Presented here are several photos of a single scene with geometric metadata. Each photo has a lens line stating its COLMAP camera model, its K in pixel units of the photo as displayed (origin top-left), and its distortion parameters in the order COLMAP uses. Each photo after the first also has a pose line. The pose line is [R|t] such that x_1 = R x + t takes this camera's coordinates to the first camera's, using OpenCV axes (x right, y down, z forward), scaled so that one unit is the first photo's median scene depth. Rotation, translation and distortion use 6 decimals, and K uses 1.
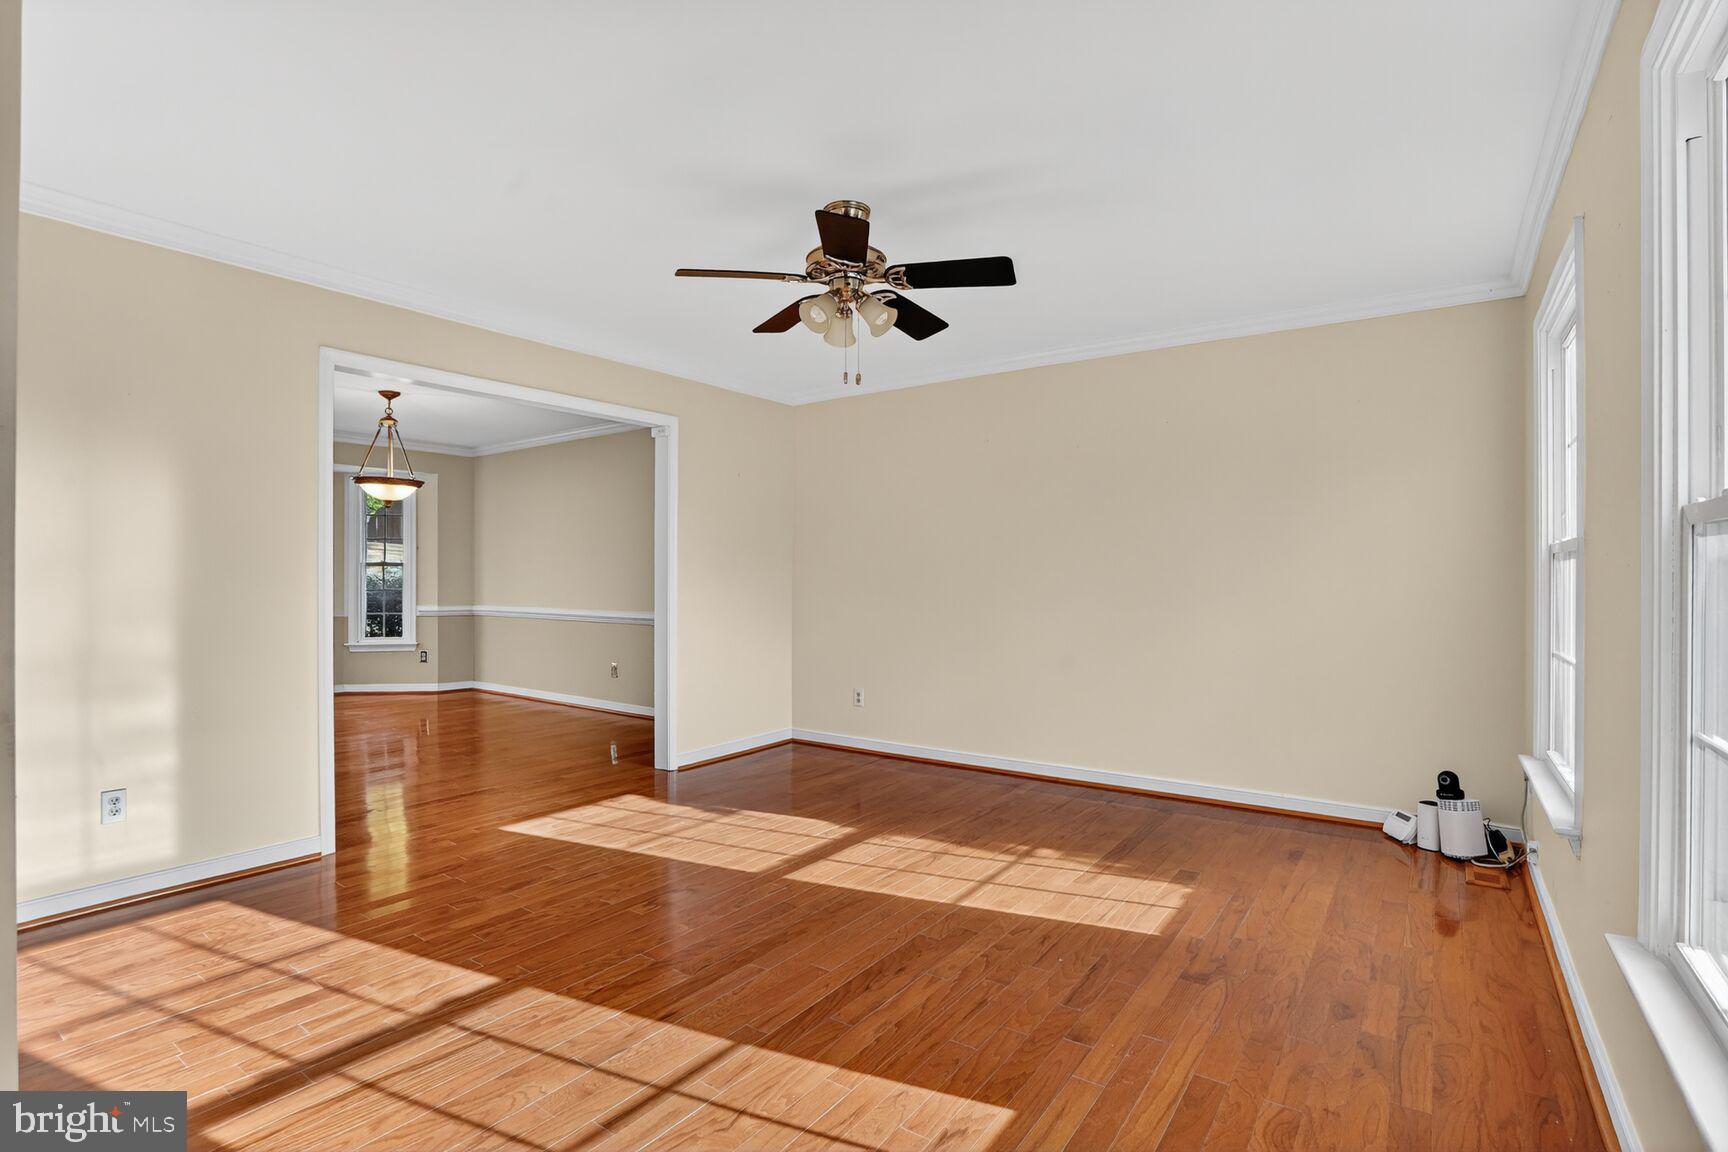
lens RADIAL K [[824.9, 0, 853.8], [0, 824.9, 582.2], [0, 0, 1]] dist [-0.006145, 0.000479]
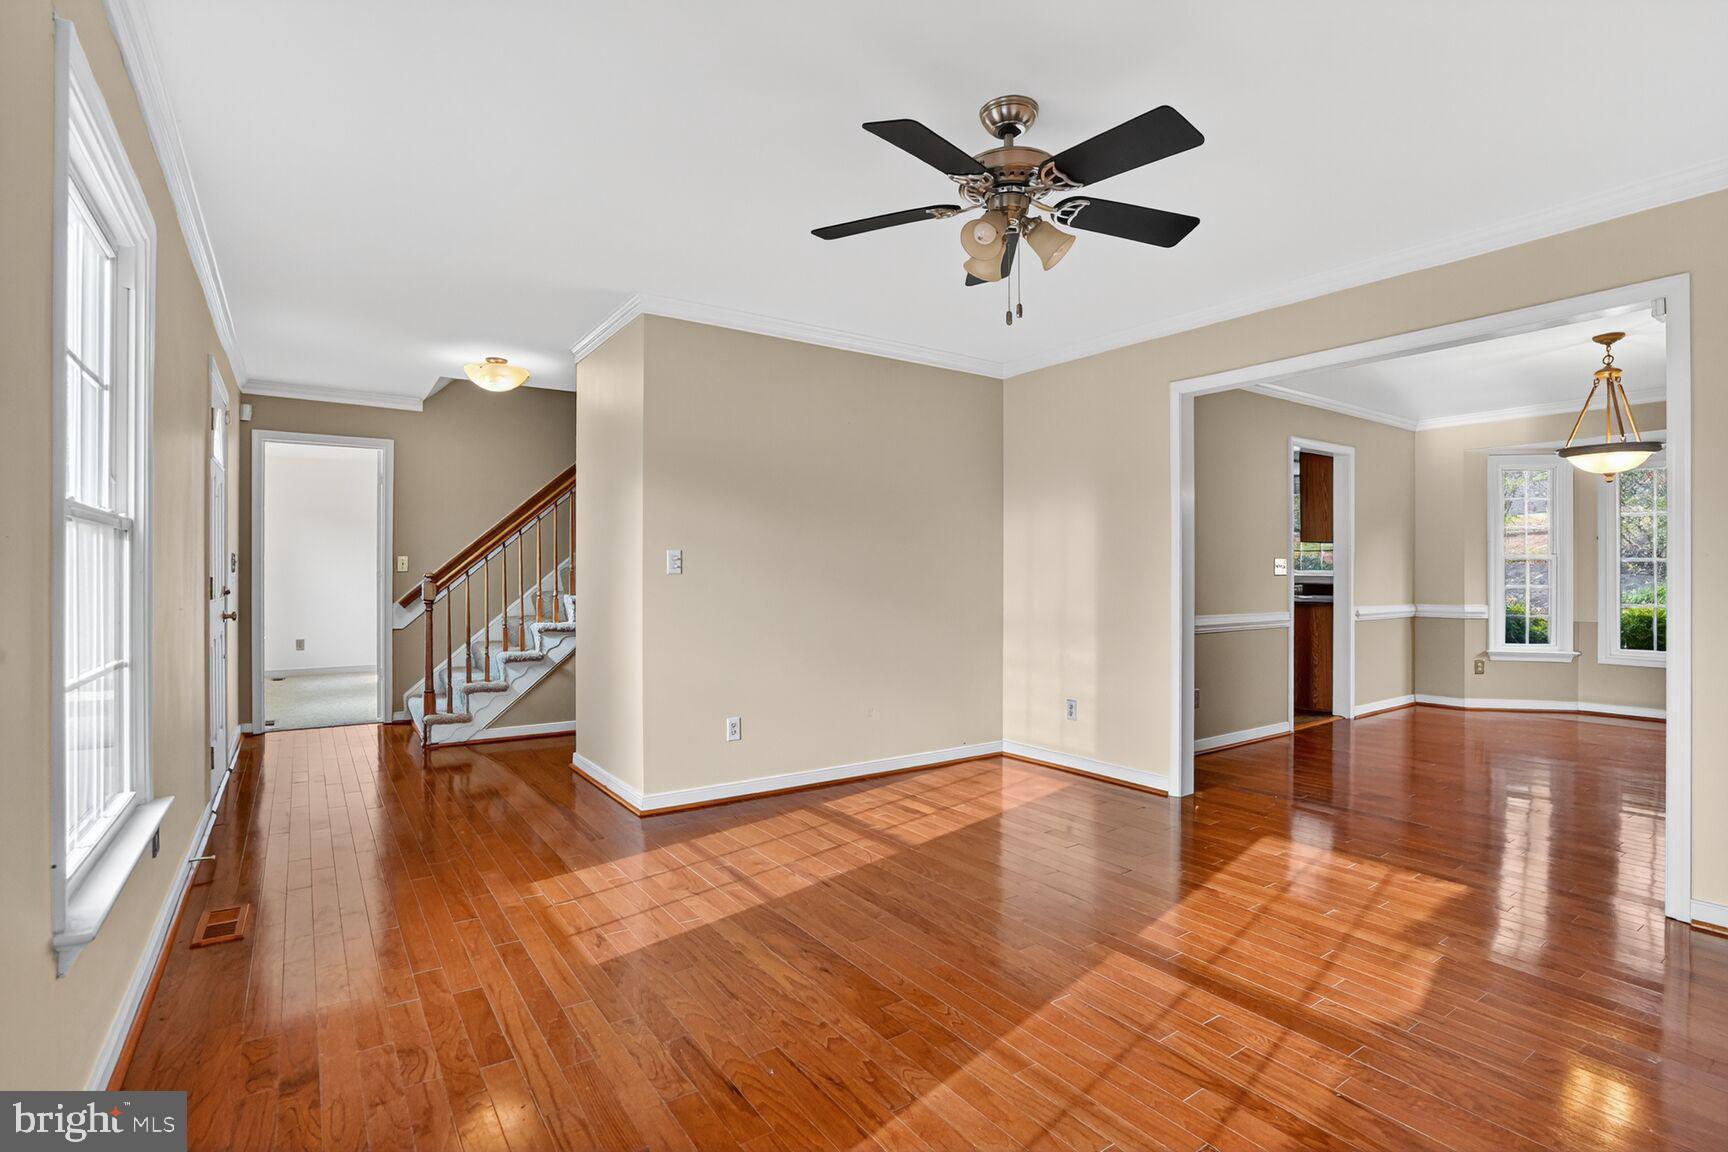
lens RADIAL K [[824.9, 0, 856.5], [0, 824.9, 572.2], [0, 0, 1]] dist [-0.006145, 0.000479]
pose [[-0.336029, -0.009279, -0.941806, 0.760266], [-0.004190, 0.999956, -0.008357, 0.008717], [0.941842, 0.001138, -0.336053, 1.074786]]
